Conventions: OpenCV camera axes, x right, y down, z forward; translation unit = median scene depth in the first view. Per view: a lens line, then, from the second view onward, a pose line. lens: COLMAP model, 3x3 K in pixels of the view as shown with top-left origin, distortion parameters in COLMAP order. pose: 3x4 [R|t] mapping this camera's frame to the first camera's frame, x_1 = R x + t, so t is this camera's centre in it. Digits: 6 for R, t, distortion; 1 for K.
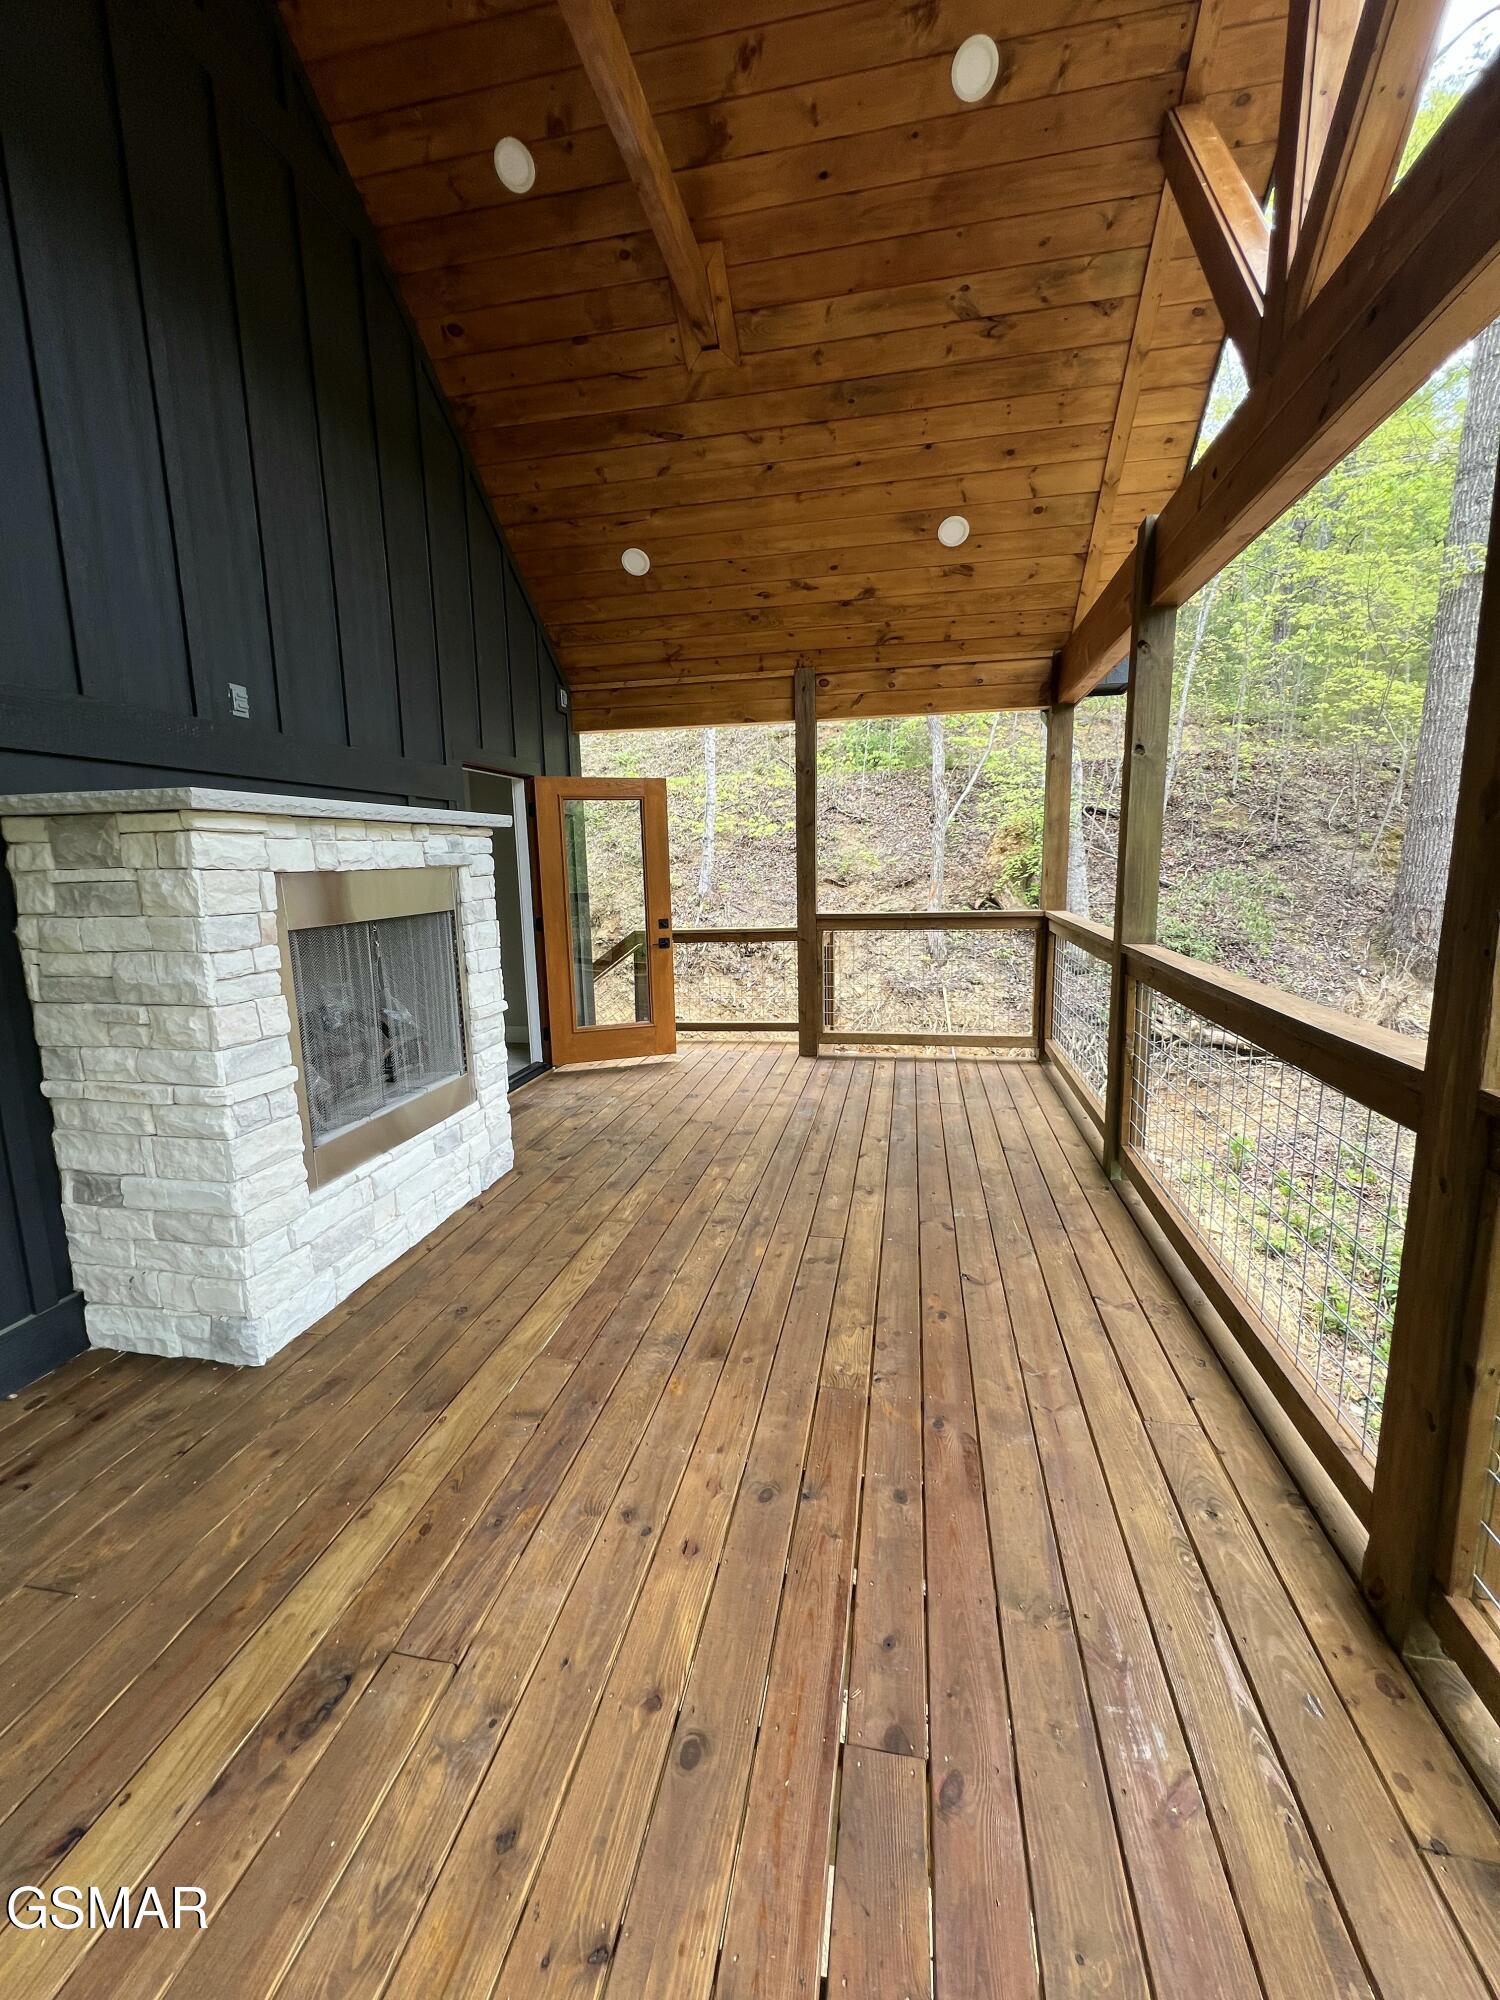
lens RADIAL K [[801.8, 0, 749.5], [0, 801.8, 997.2], [0, 0, 1]] dist [-0.003717, 0.001180]
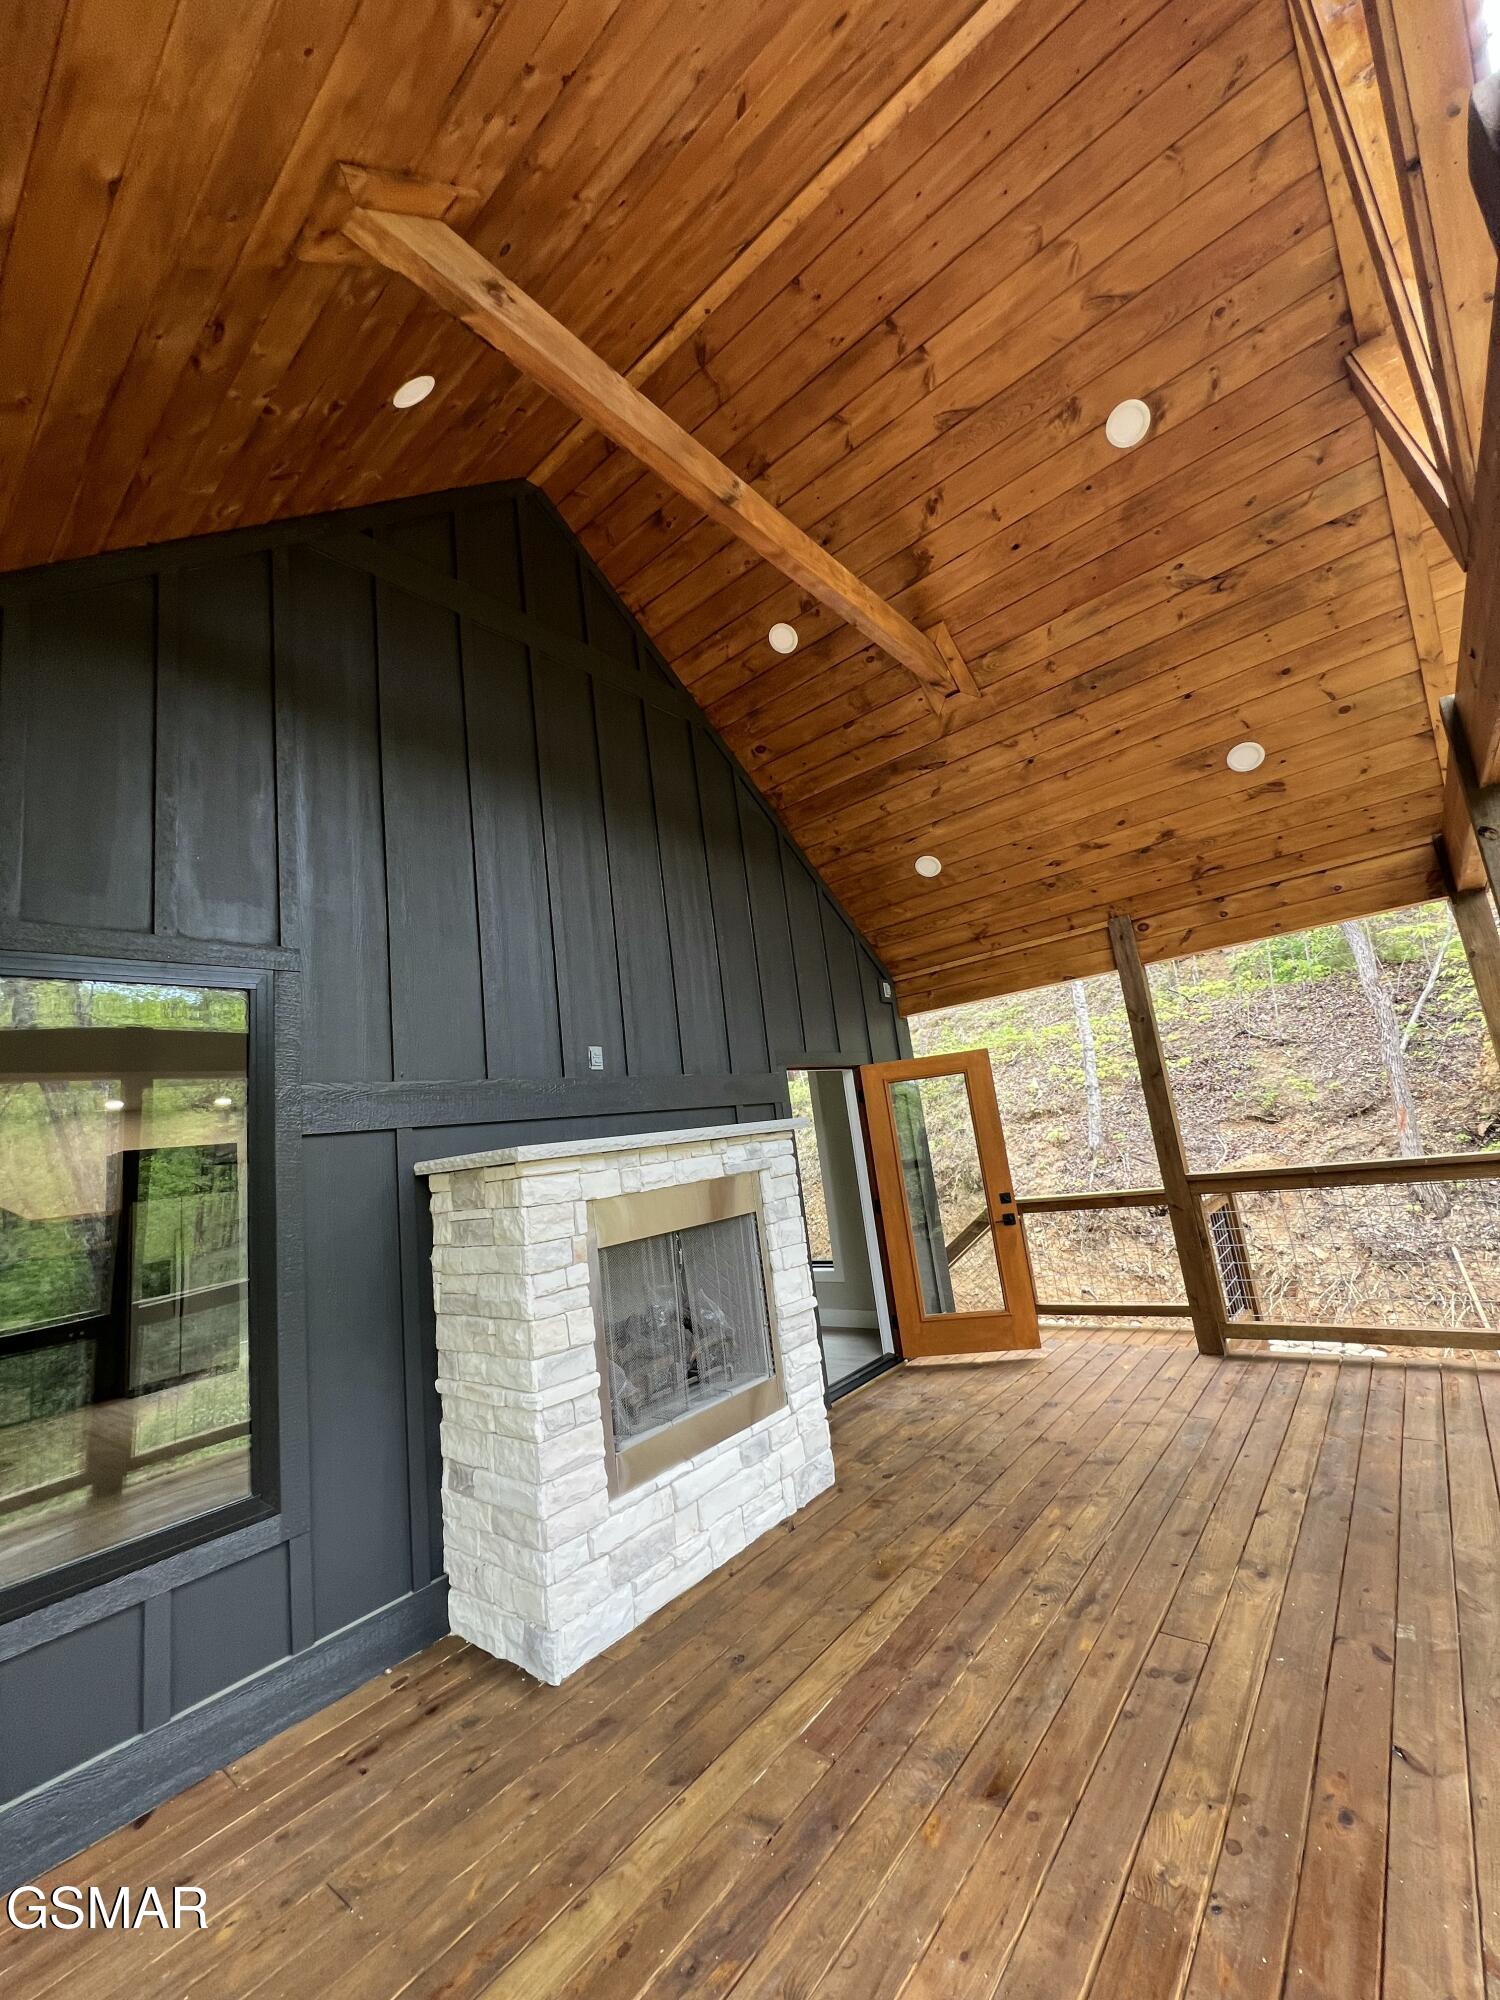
lens RADIAL K [[801.8, 0, 746.6], [0, 801.8, 996.2], [0, 0, 1]] dist [-0.003717, 0.001180]
pose [[0.870538, -0.174109, -0.460272, 0.171023], [0.022088, 0.948201, -0.316903, -0.040722], [0.491606, 0.265709, 0.829290, 0.008934]]
